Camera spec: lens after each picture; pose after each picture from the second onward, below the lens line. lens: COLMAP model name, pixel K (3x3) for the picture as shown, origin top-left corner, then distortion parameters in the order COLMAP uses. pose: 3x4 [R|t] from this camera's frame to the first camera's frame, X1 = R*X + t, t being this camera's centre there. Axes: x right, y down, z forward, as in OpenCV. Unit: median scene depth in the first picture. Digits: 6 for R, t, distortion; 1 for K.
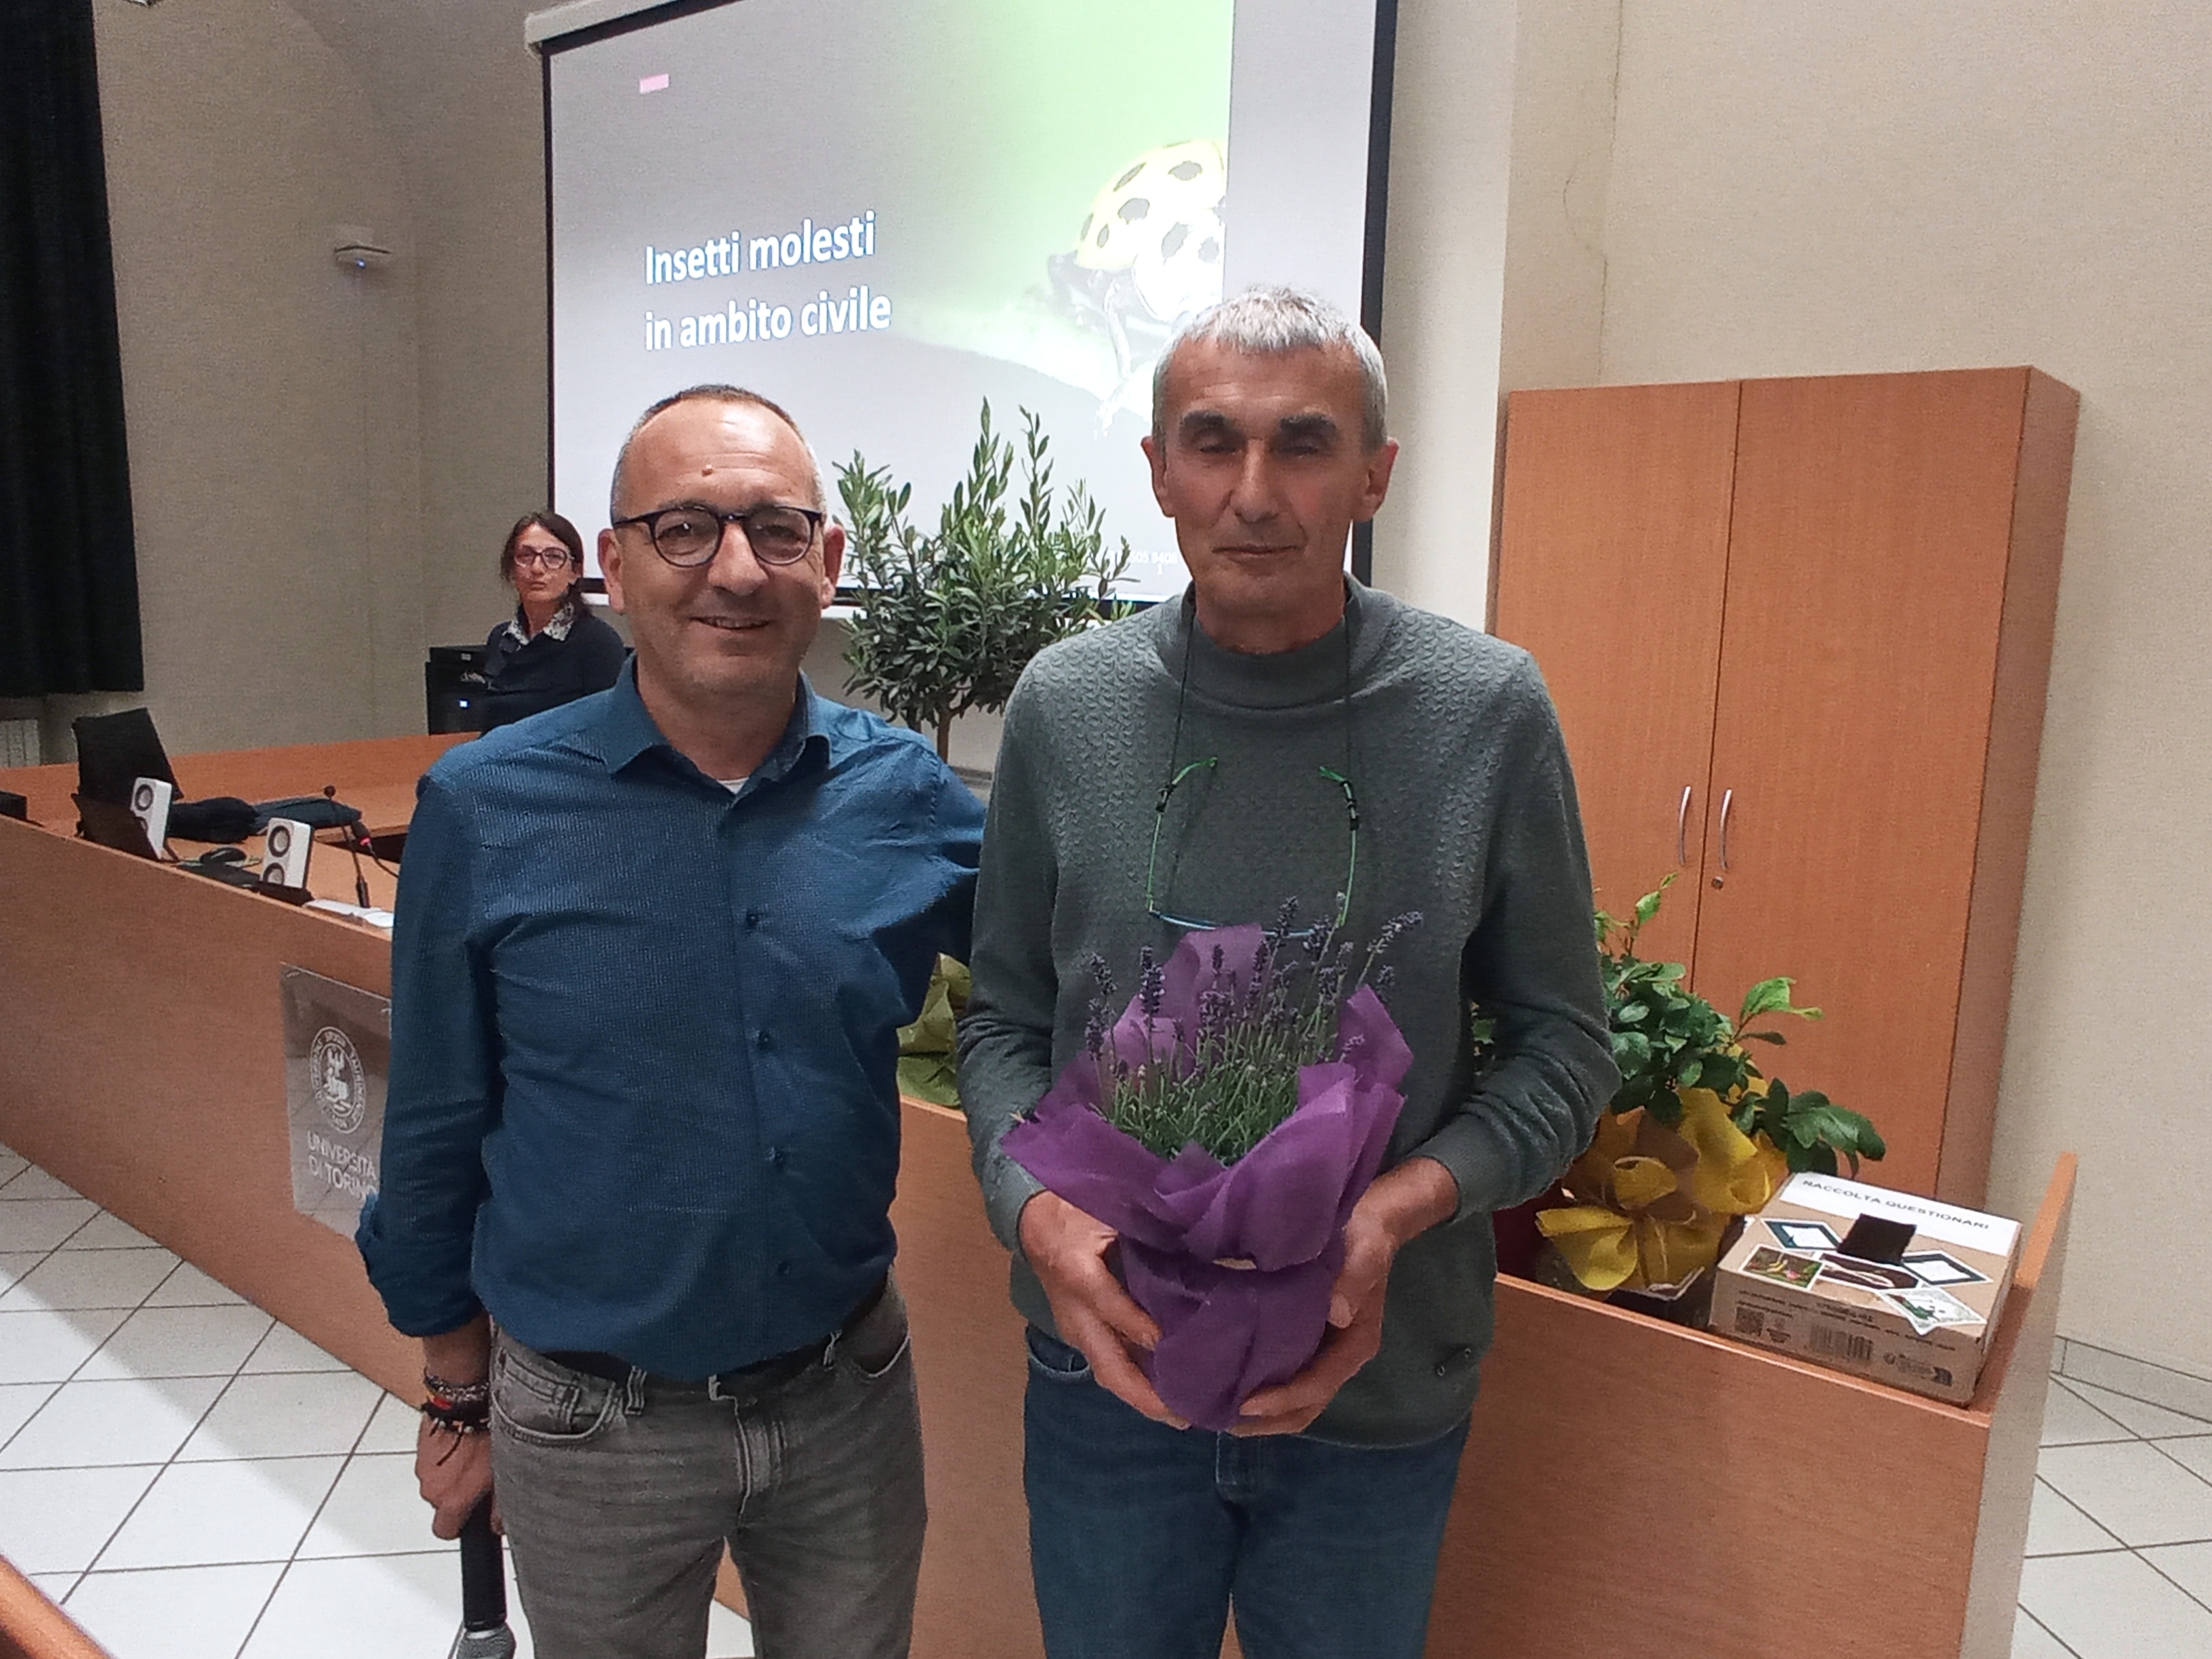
lens RADIAL K [[1563.2, 0, 1095.4], [0, 1563.2, 805.9], [0, 0, 1]] dist [-0.084480, 0.057451]
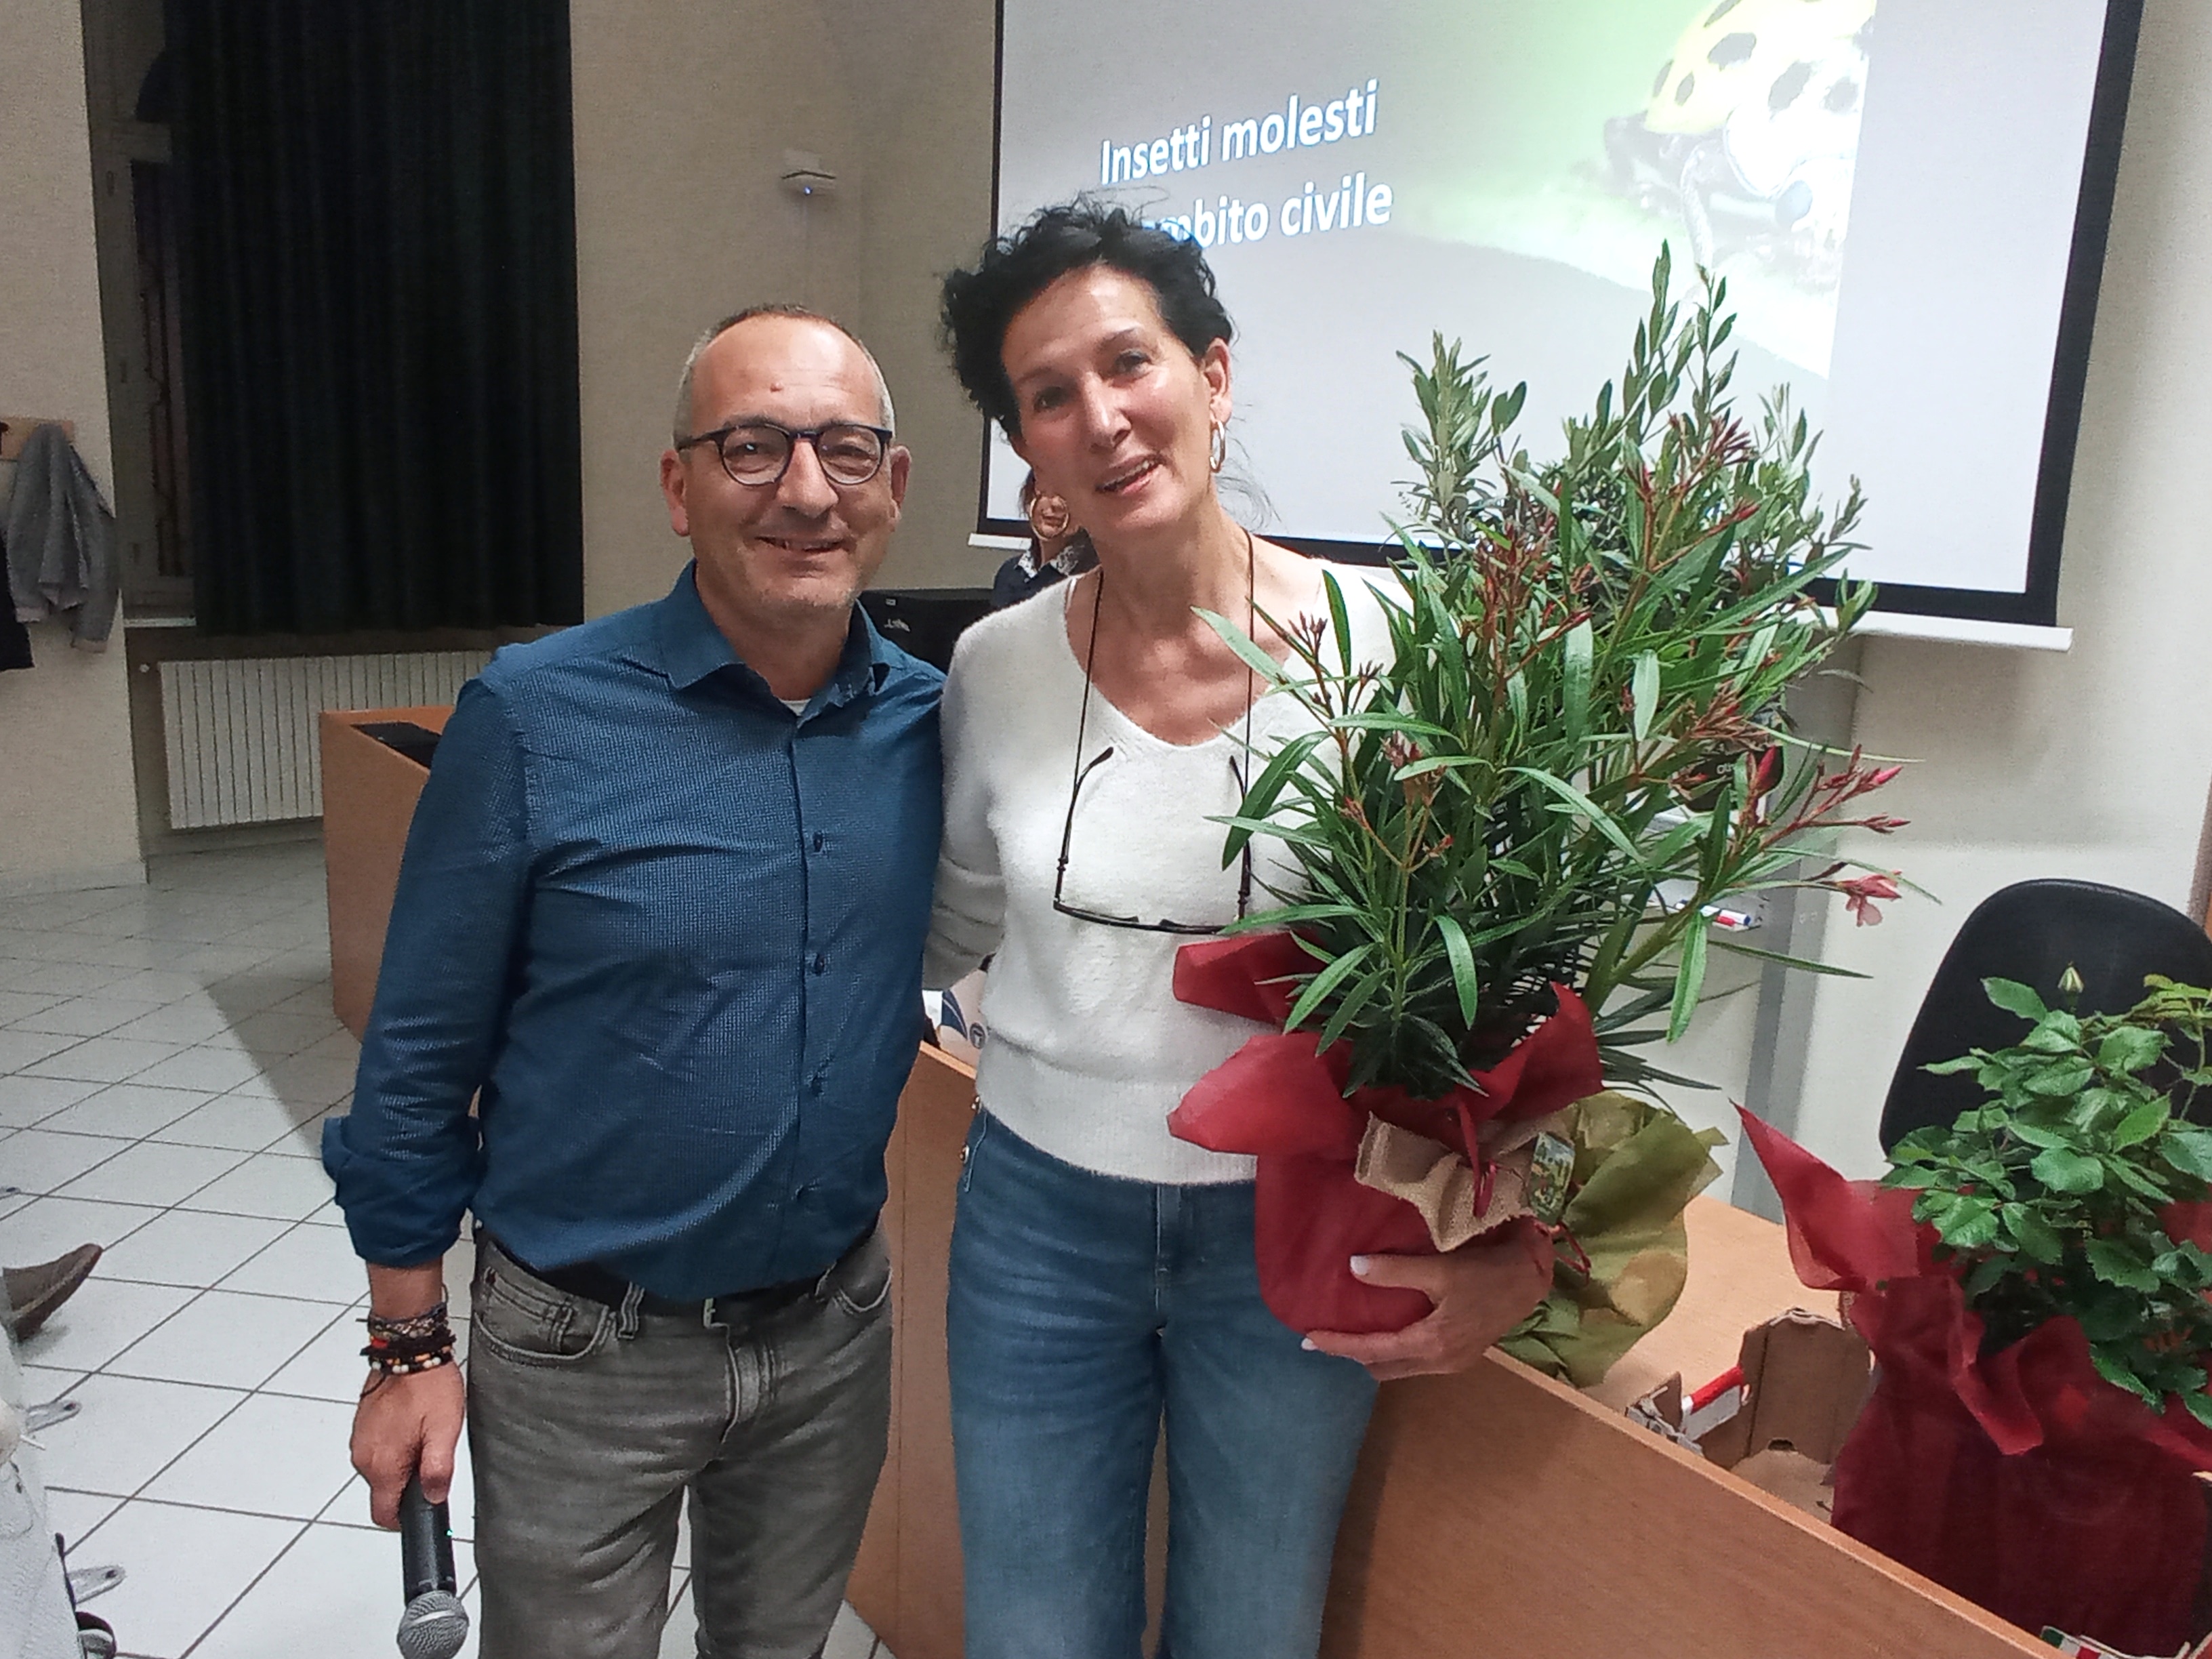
lens RADIAL K [[1563.2, 0, 1102.2], [0, 1563.2, 806.2], [0, 0, 1]] dist [-0.084480, 0.057451]
pose [[0.966377, 0.061474, -0.249674, -0.063179], [-0.053456, 0.997817, 0.038773, -0.026568], [0.251513, -0.024122, 0.967553, 0.181132]]
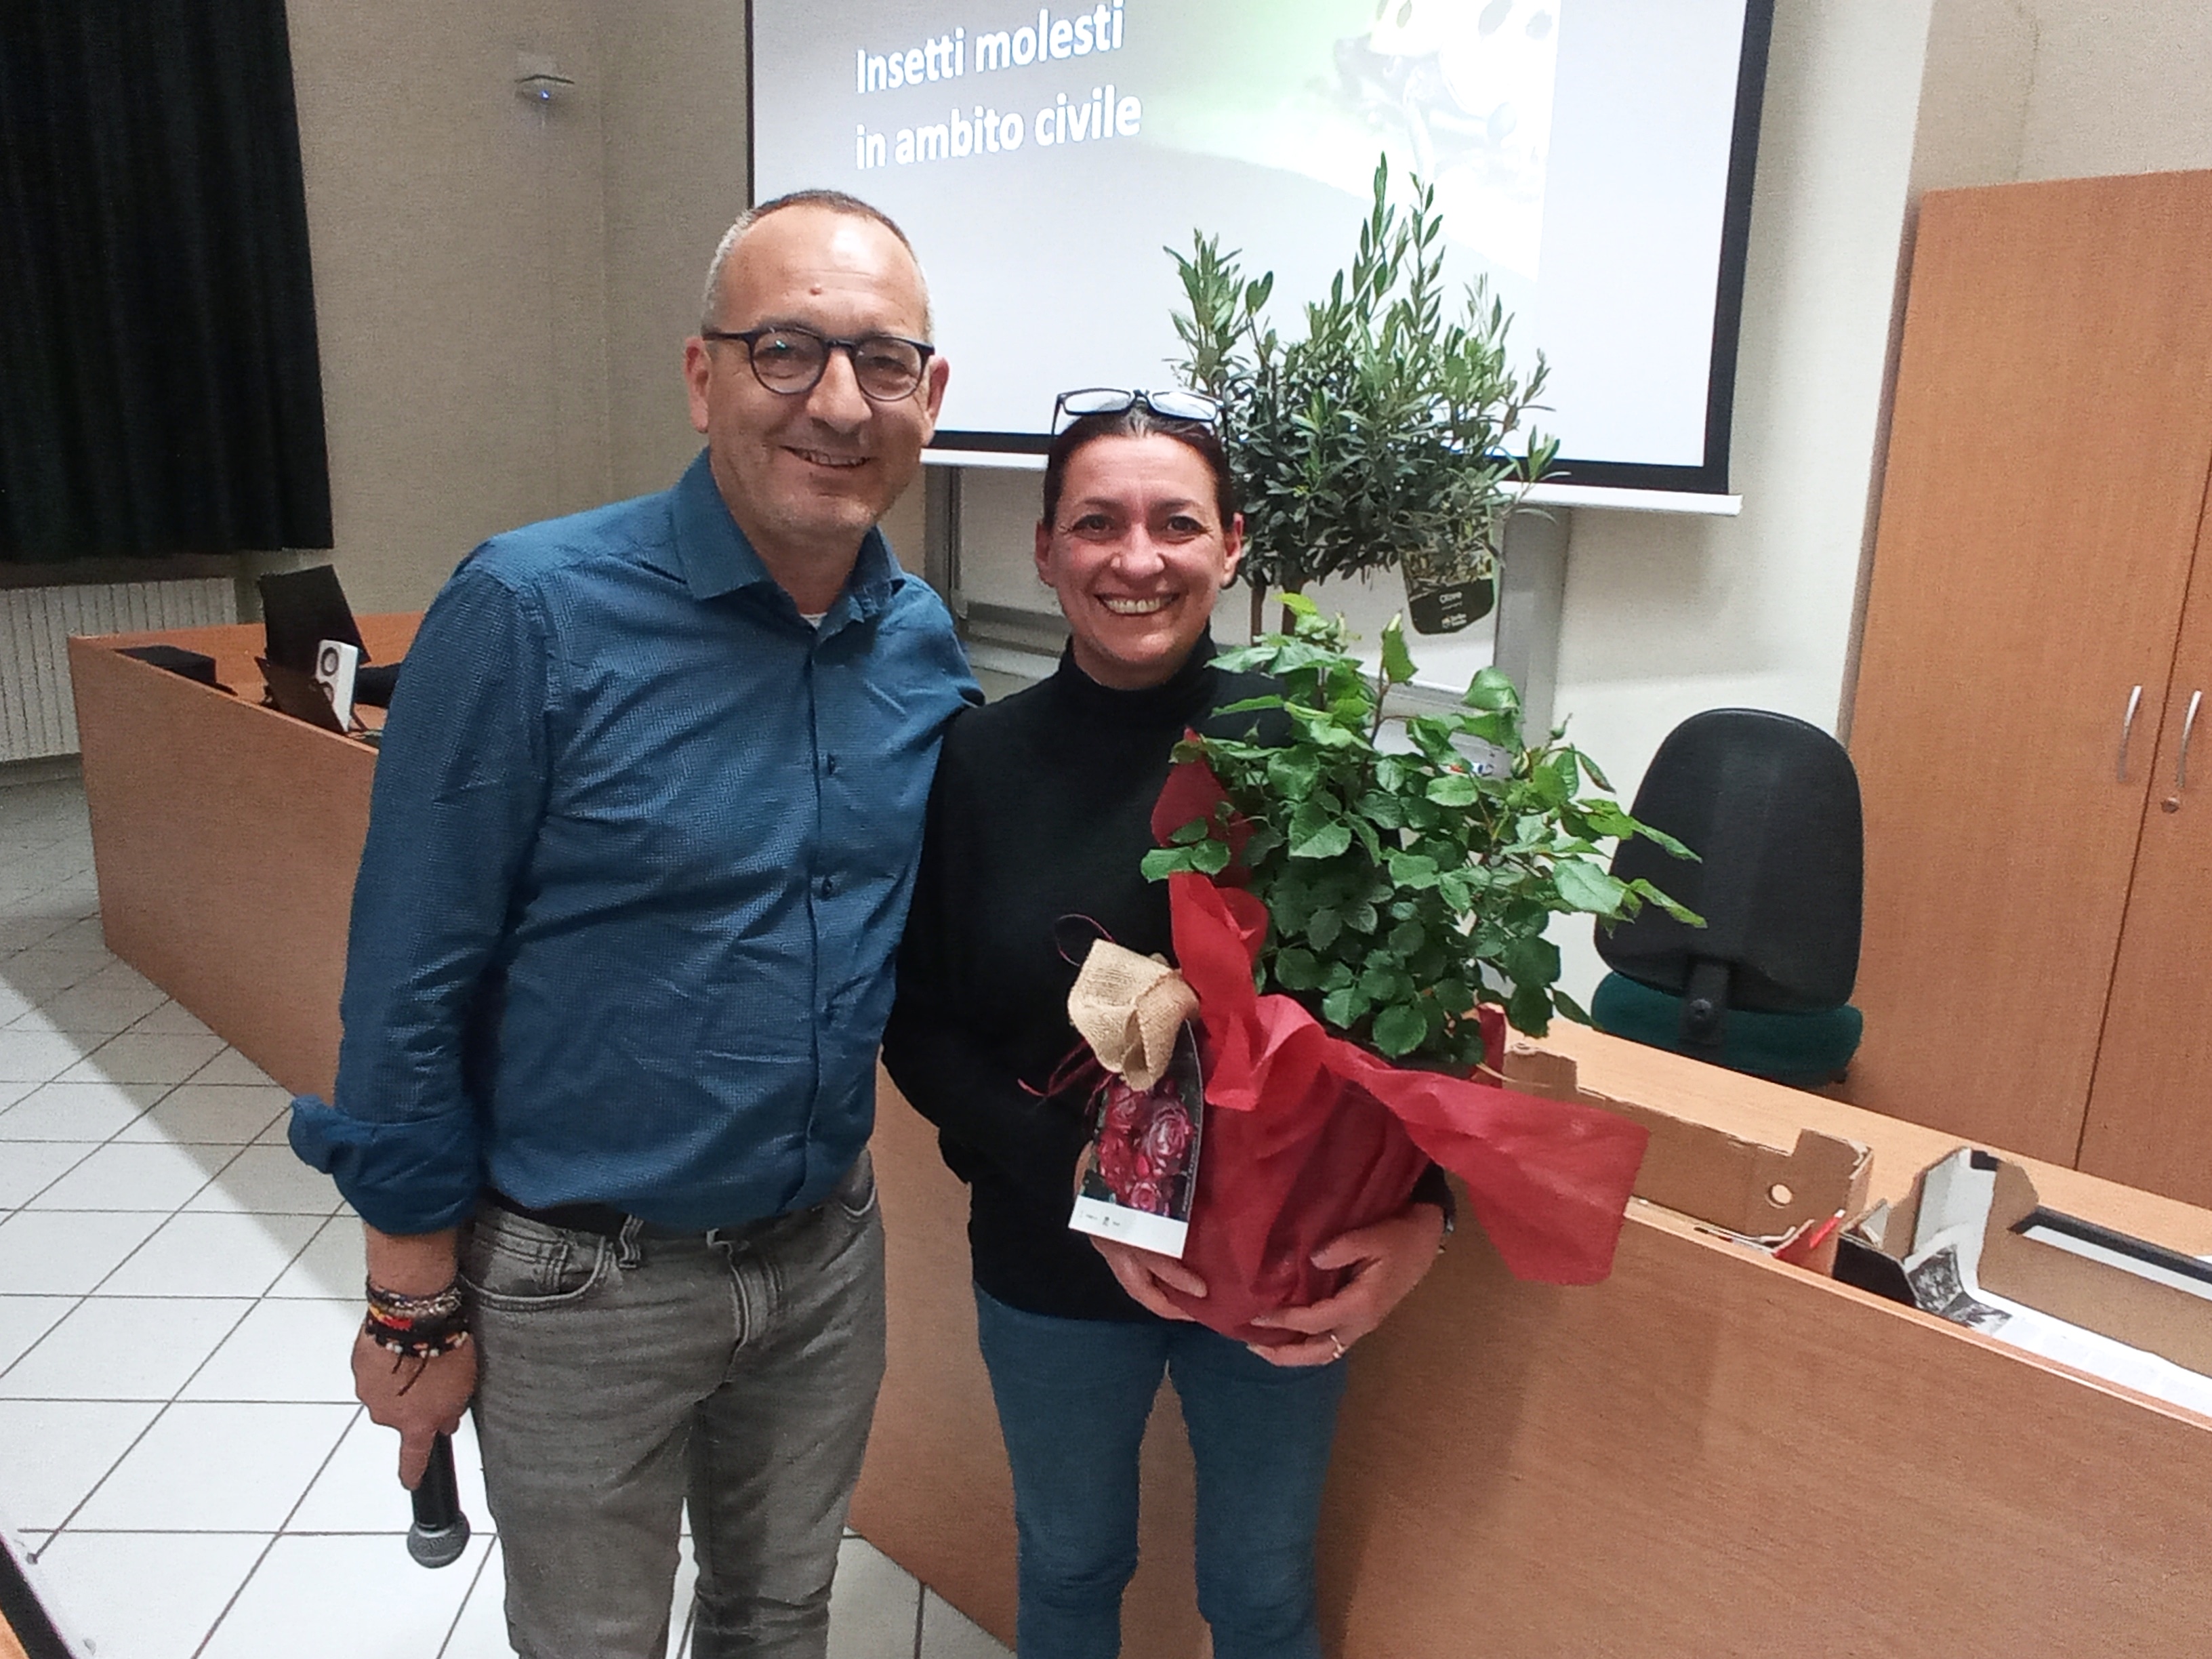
lens RADIAL K [[1563.2, 0, 1098.0], [0, 1563.2, 806.1], [0, 0, 1]] dist [-0.084480, 0.057451]
pose [[0.994567, 0.026626, -0.100637, -0.064594], [-0.018117, 0.996256, 0.084538, -0.005816], [0.102511, -0.082255, 0.991325, 0.119714]]
